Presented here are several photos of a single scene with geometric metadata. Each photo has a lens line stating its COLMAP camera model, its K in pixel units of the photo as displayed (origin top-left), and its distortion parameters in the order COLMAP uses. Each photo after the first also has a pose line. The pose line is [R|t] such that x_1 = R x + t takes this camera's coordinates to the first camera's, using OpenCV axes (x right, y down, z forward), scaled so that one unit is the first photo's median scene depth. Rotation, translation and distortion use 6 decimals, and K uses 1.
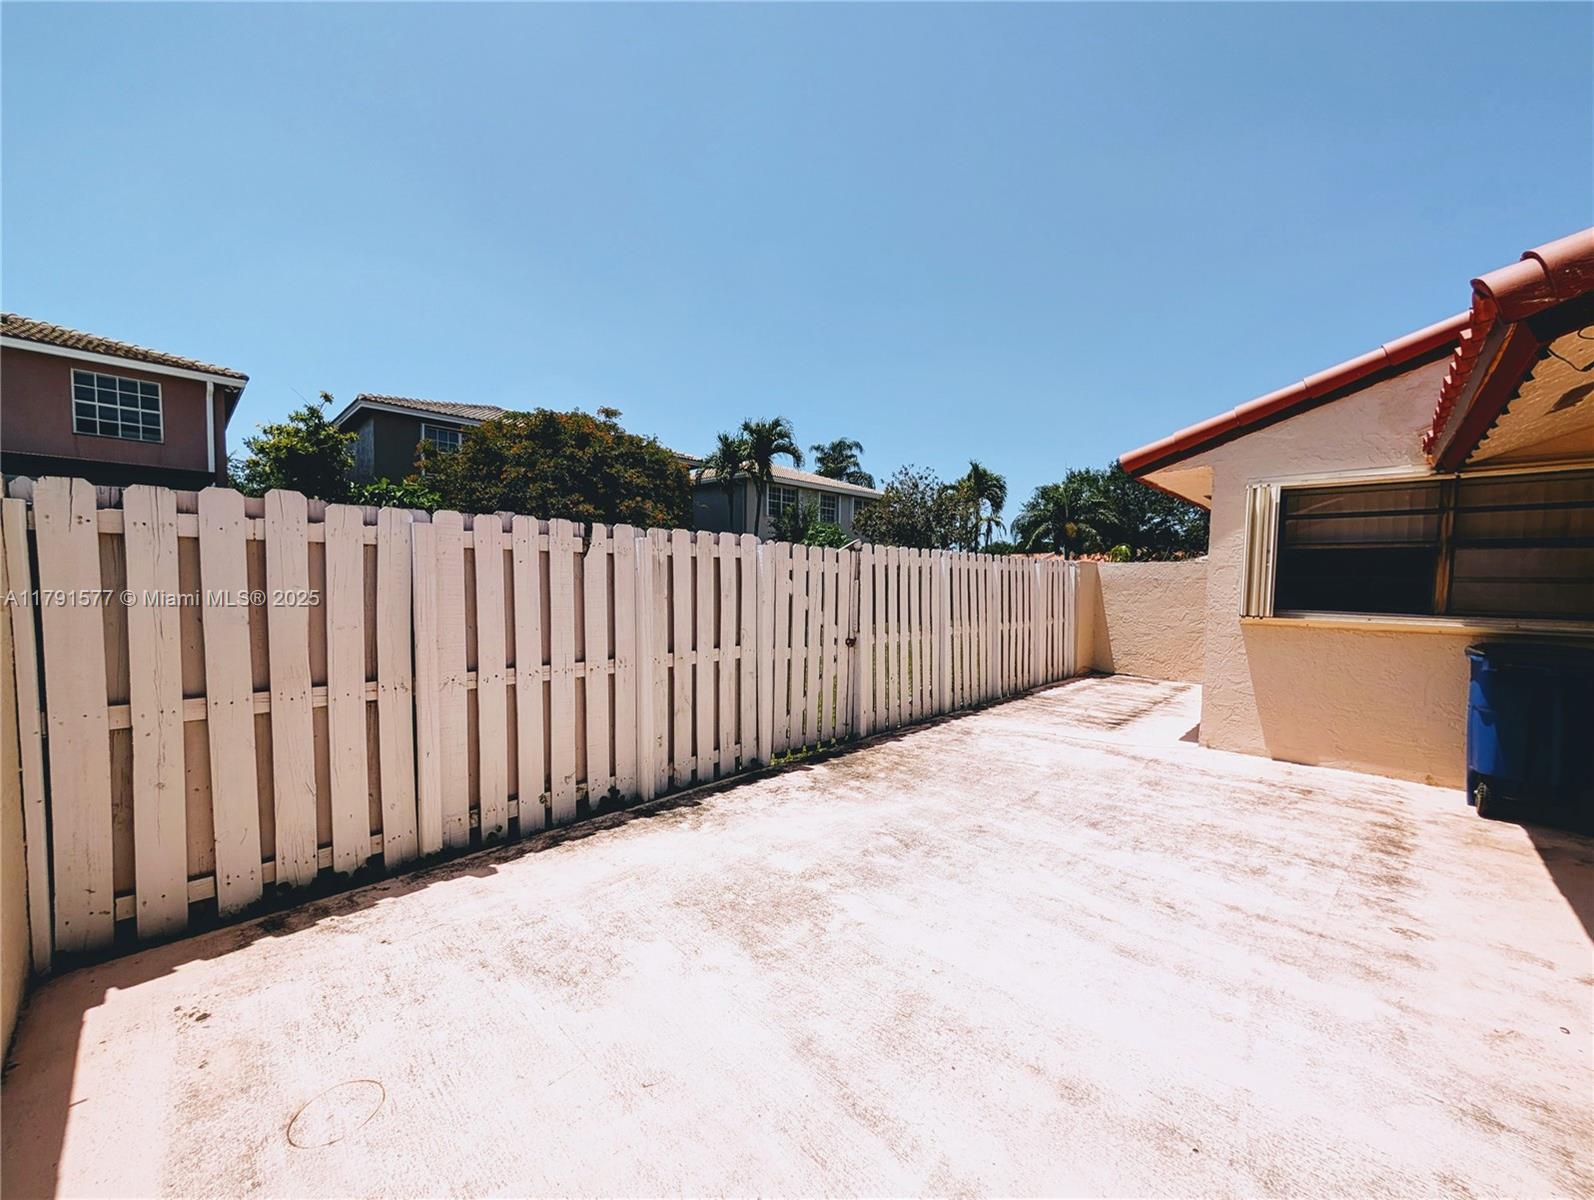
lens RADIAL K [[604.6, 0, 792.8], [0, 604.6, 603.2], [0, 0, 1]] dist [0.001909, 0.000529]
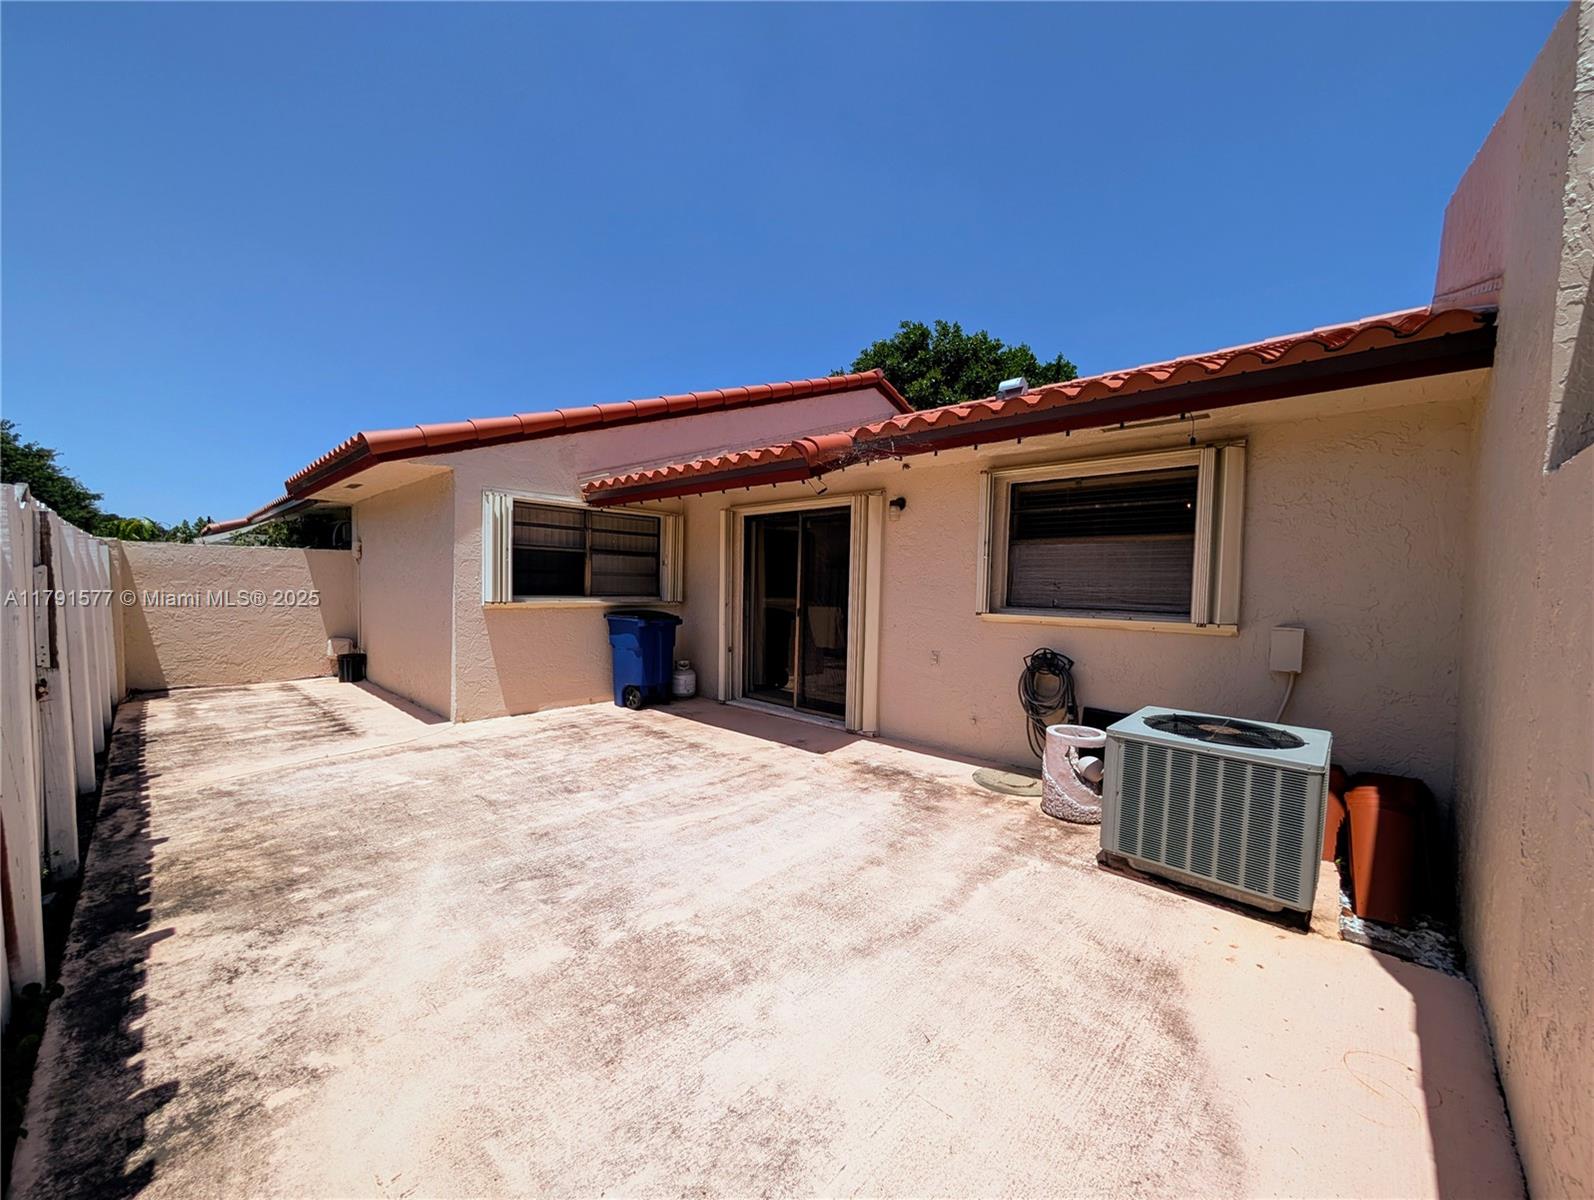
lens RADIAL K [[604.6, 0, 792.0], [0, 604.6, 605.7], [0, 0, 1]] dist [0.001909, 0.000529]
pose [[-0.007136, -0.049379, 0.998755, -0.535212], [0.020206, 0.998569, 0.049514, -0.023327], [-0.999770, 0.020534, -0.006128, 0.506923]]
